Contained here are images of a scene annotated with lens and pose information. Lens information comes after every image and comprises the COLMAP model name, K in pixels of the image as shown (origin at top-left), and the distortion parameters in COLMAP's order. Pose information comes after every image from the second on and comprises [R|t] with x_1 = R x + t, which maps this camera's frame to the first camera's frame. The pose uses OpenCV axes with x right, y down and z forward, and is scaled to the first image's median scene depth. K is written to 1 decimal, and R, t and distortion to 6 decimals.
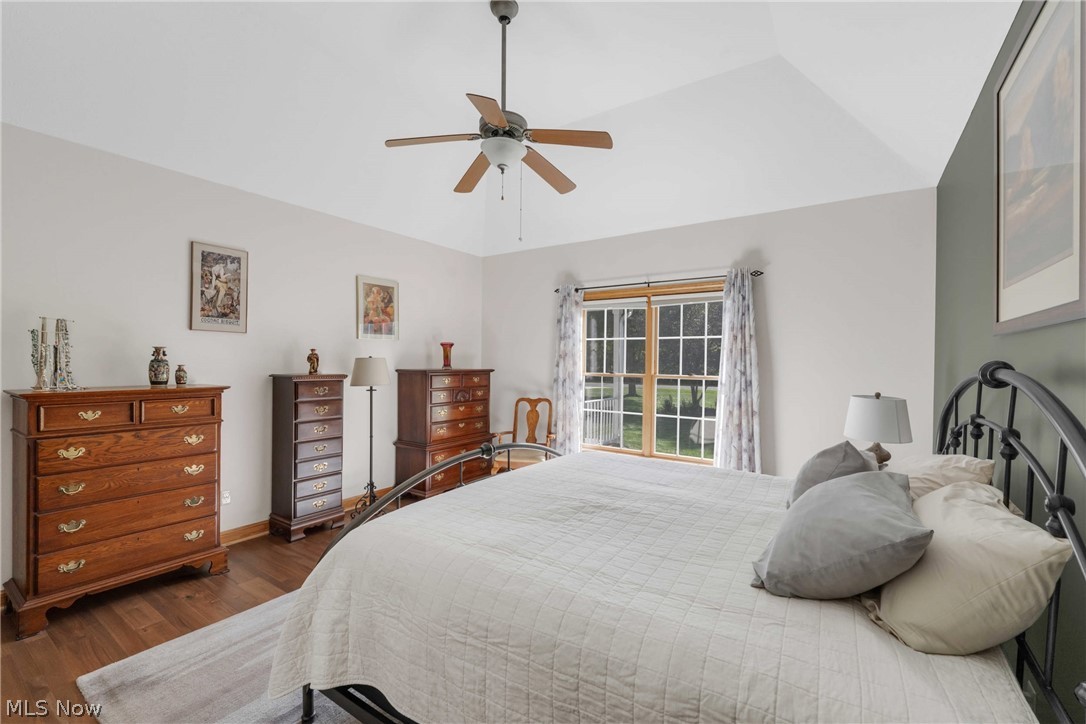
lens RADIAL K [[441.1, 0, 544.2], [0, 441.1, 363.7], [0, 0, 1]] dist [0.005371, 0.000118]
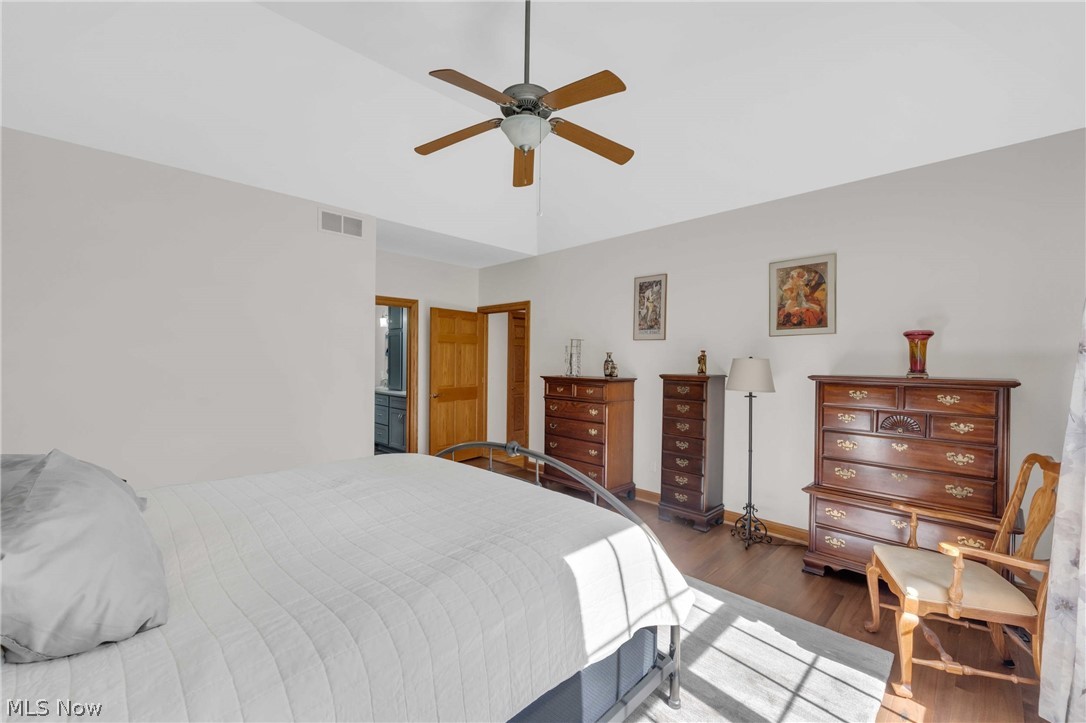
lens RADIAL K [[441.1, 0, 544.2], [0, 441.1, 363.2], [0, 0, 1]] dist [0.005371, 0.000118]
pose [[-0.167543, 0.001790, -0.985863, 0.623254], [-0.013851, 0.999895, 0.004170, -0.002946], [0.985768, 0.014354, -0.167500, 0.898469]]
